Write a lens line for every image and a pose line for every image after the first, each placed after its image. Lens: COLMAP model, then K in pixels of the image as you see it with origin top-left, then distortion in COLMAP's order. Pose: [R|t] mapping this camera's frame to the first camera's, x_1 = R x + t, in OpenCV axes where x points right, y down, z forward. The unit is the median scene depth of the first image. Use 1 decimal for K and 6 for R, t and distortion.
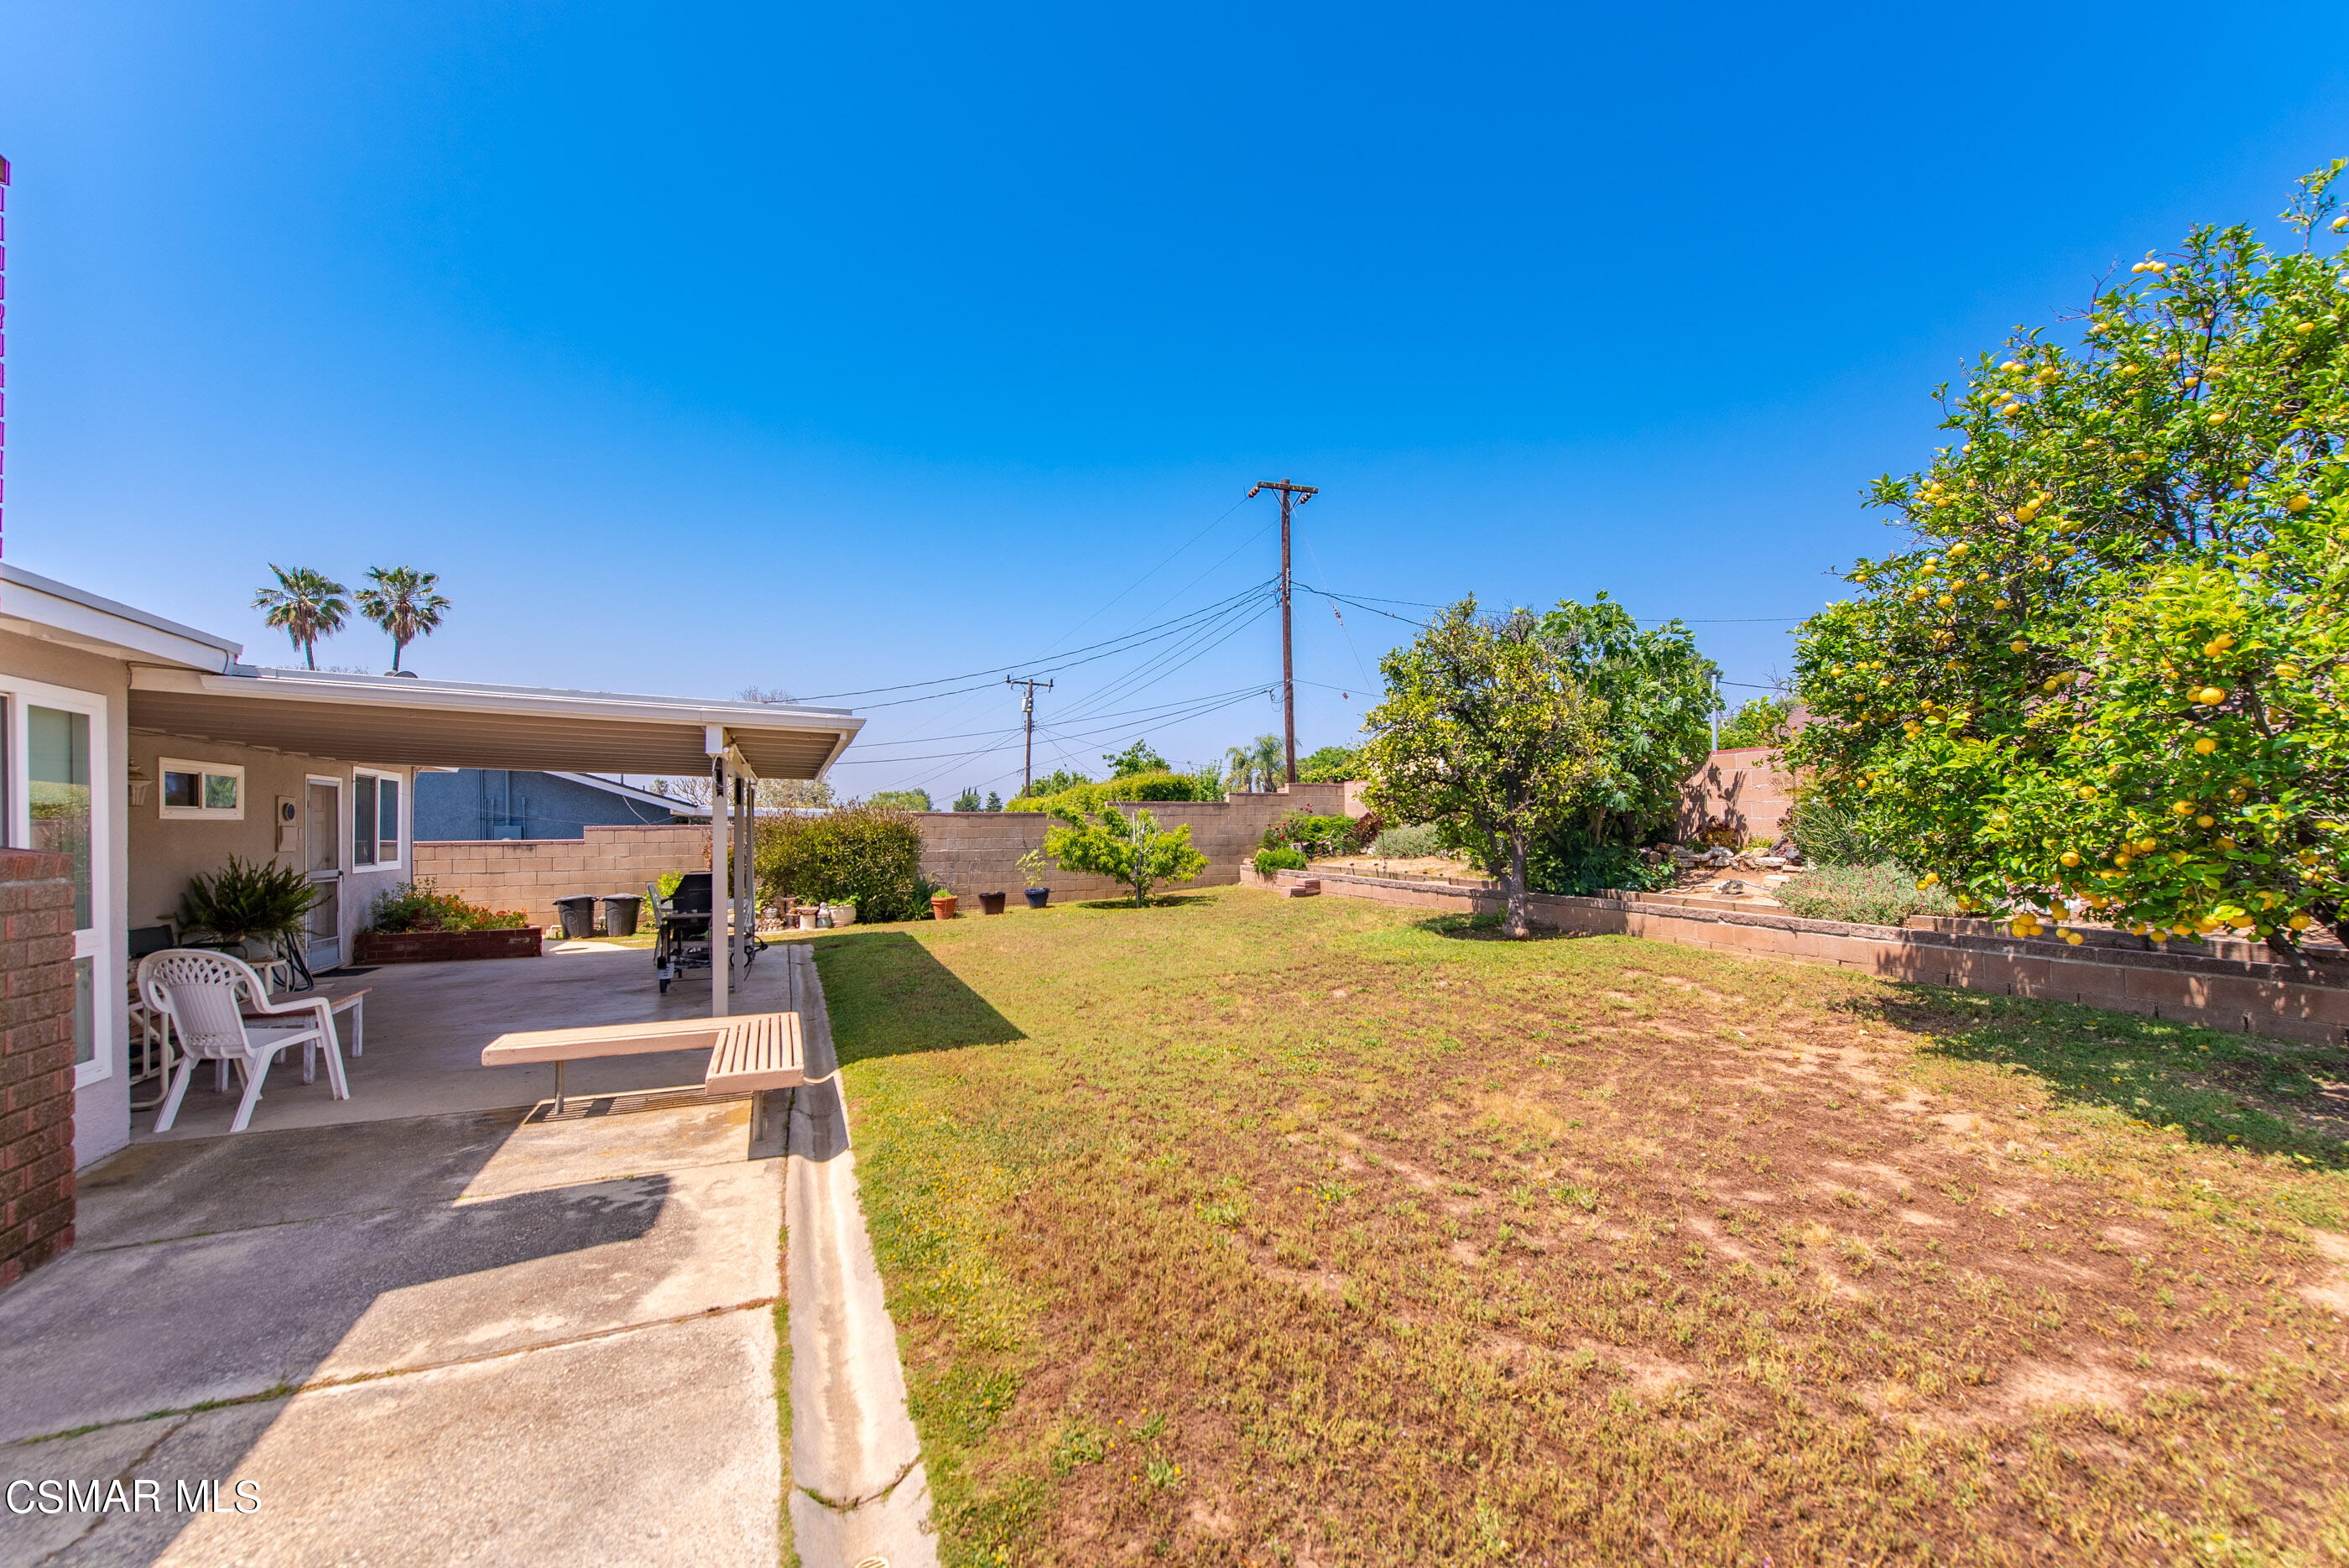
lens RADIAL K [[936.1, 0, 1187.0], [0, 936.1, 824.8], [0, 0, 1]] dist [0.013093, -0.000894]
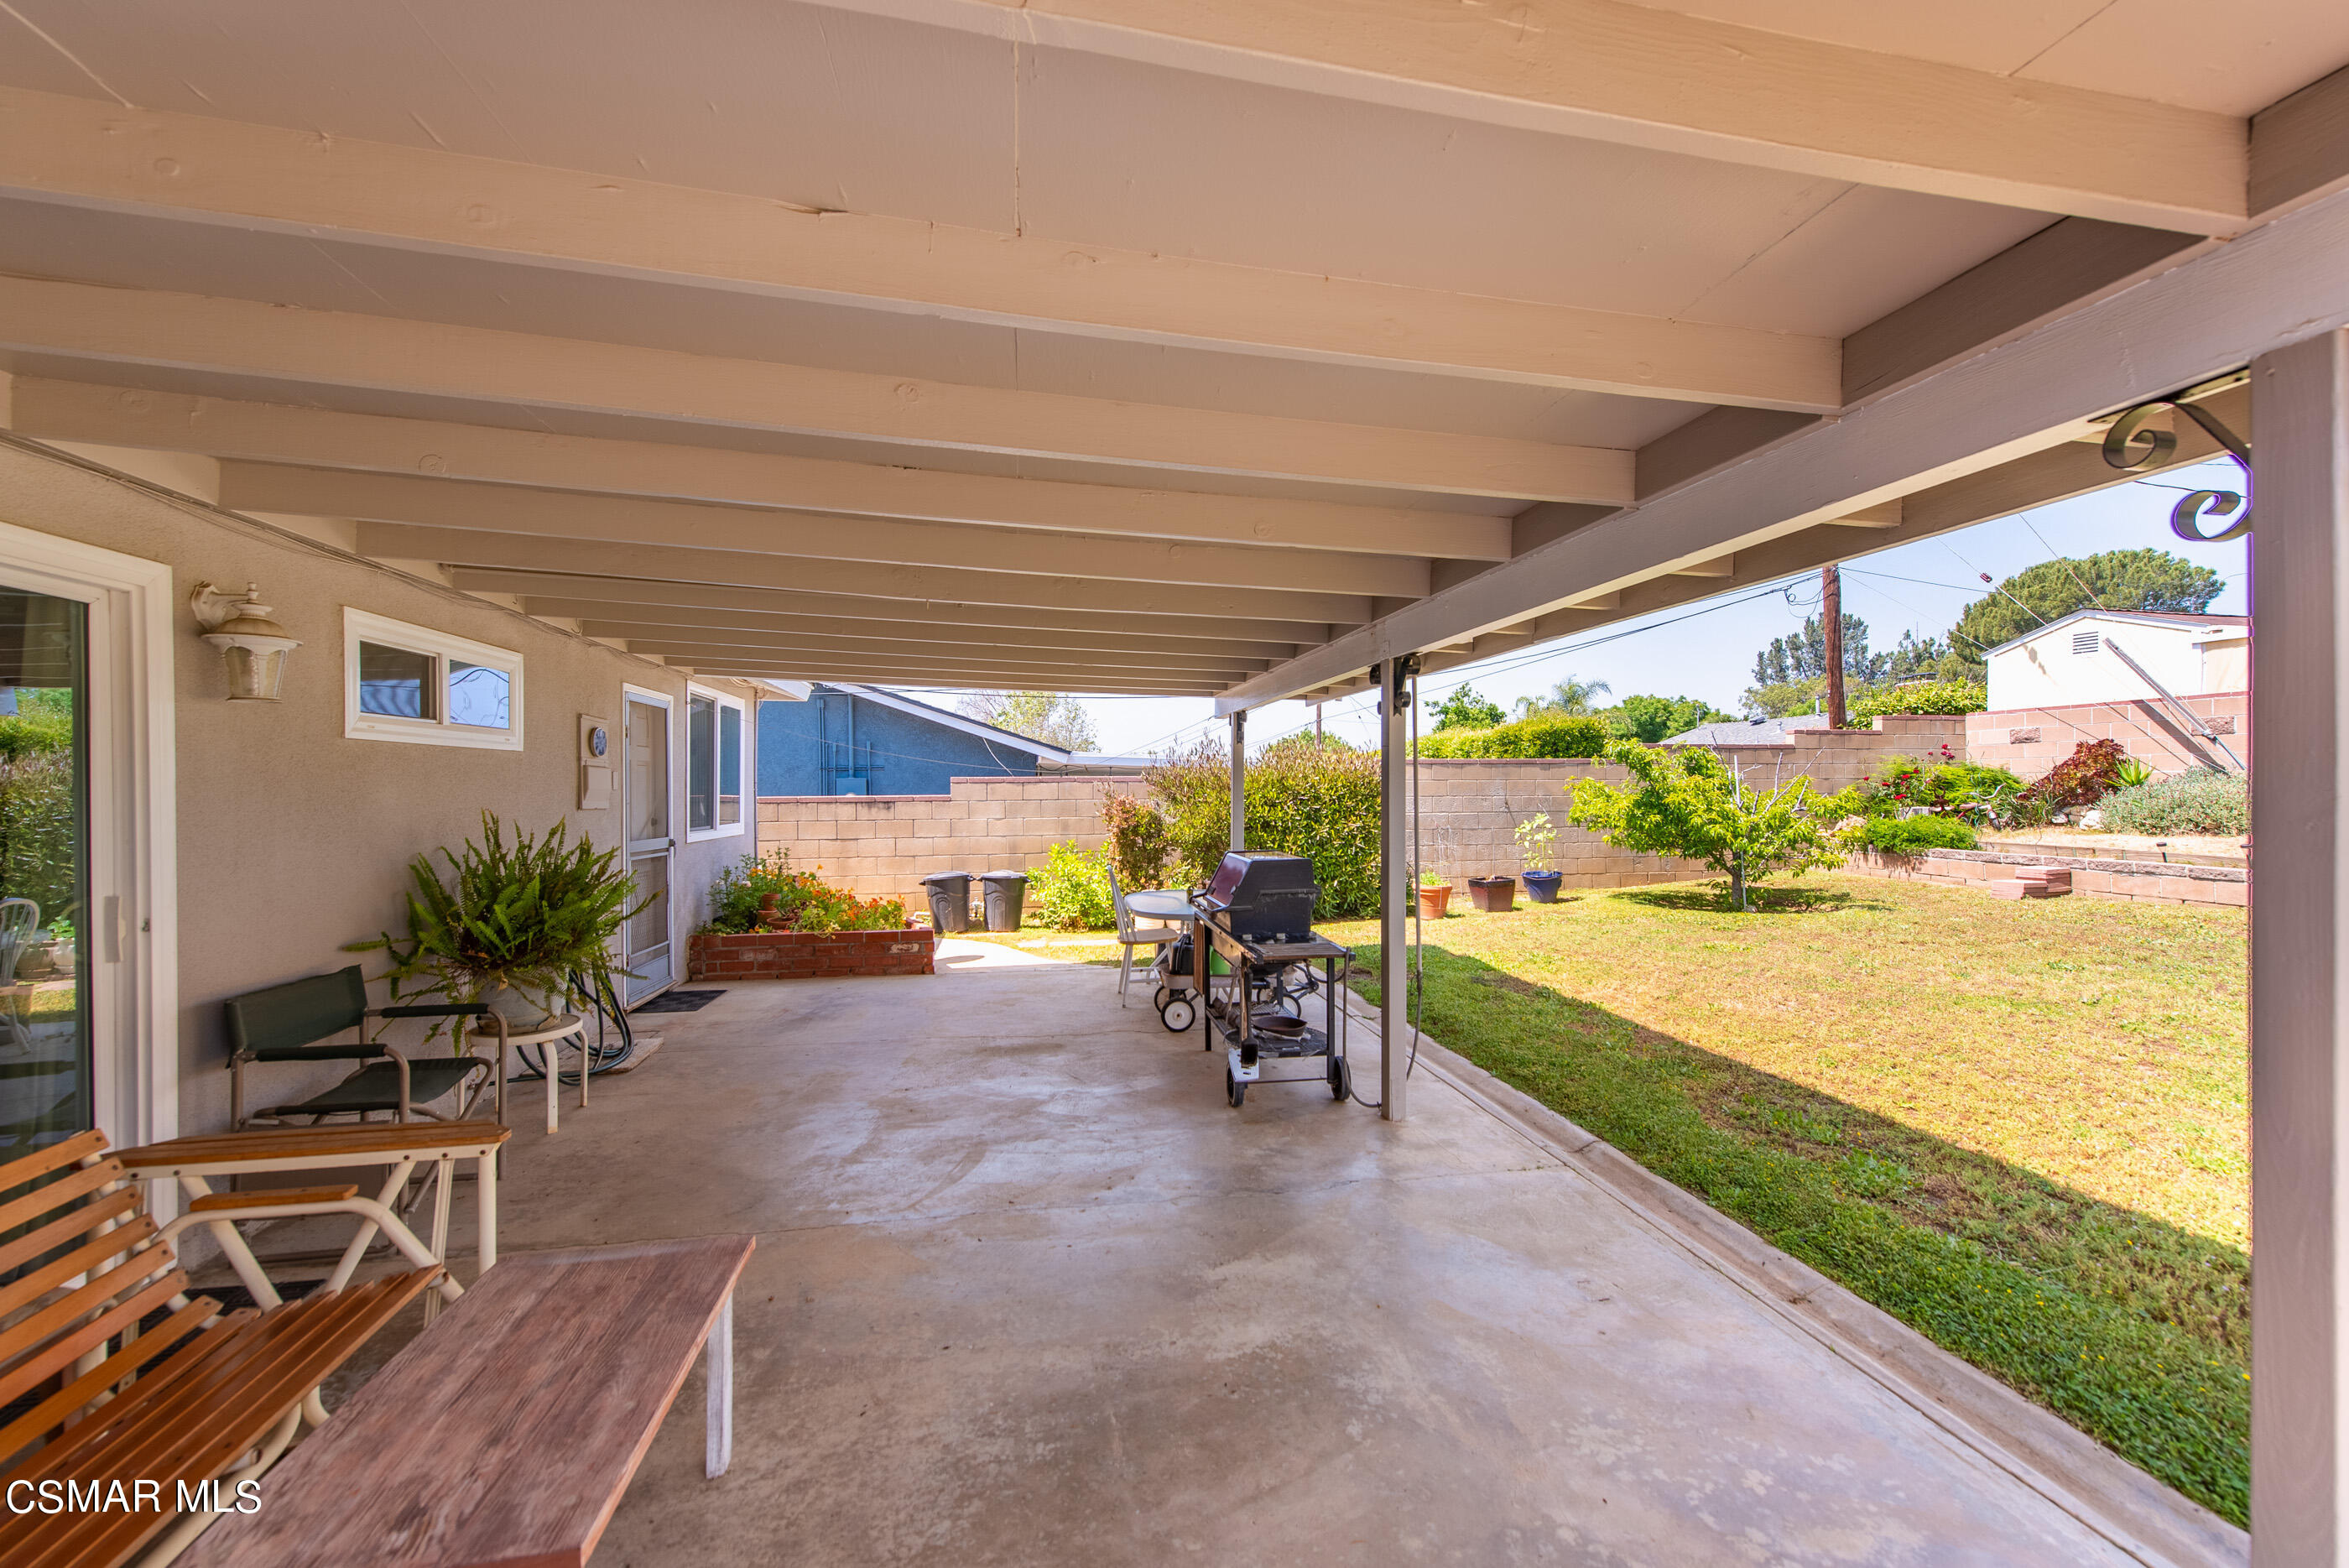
lens RADIAL K [[936.1, 0, 1192.8], [0, 936.1, 795.2], [0, 0, 1]] dist [0.013093, -0.000894]
pose [[0.975078, 0.004361, -0.221821, -0.282267], [-0.002456, 0.999958, 0.008865, 0.008401], [0.221850, -0.008099, 0.975047, 0.315195]]
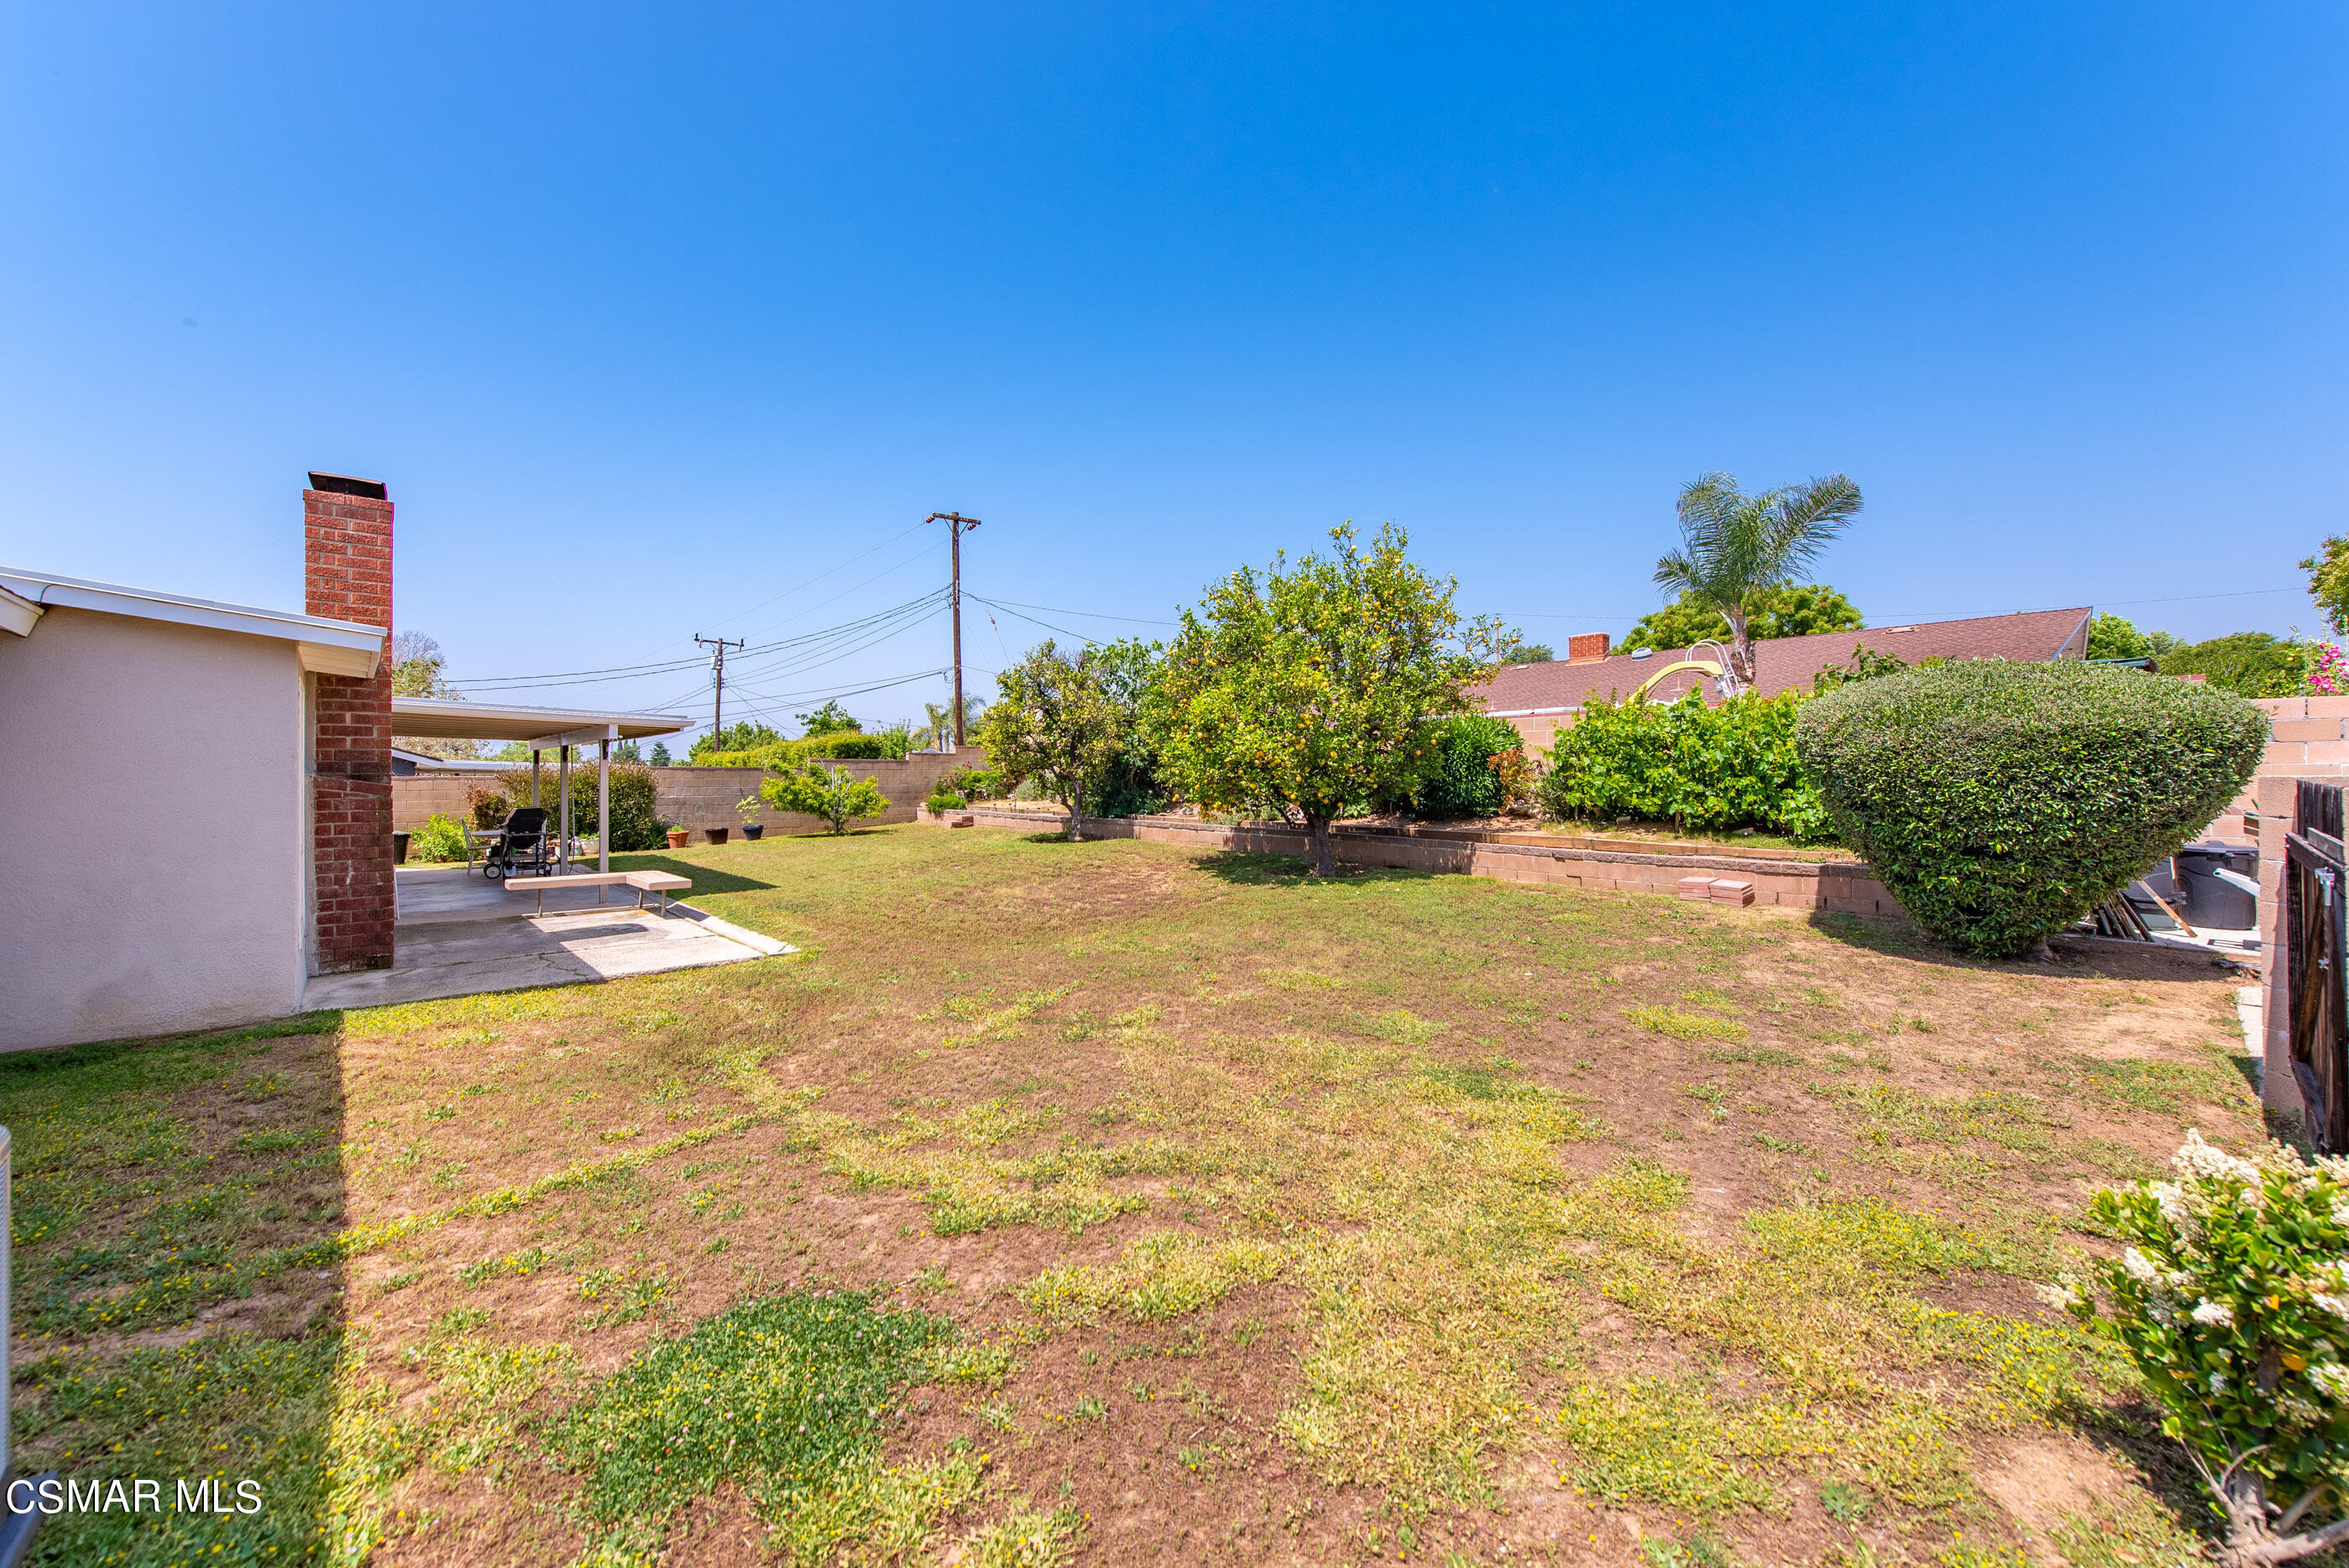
lens RADIAL K [[936.1, 0, 1176.1], [0, 936.1, 778.7], [0, 0, 1]] dist [0.013093, -0.000894]
pose [[0.953711, 0.001221, 0.300724, 0.009505], [-0.000983, 0.999999, -0.000943, 0.003995], [-0.300725, 0.000604, 0.953711, -0.465931]]
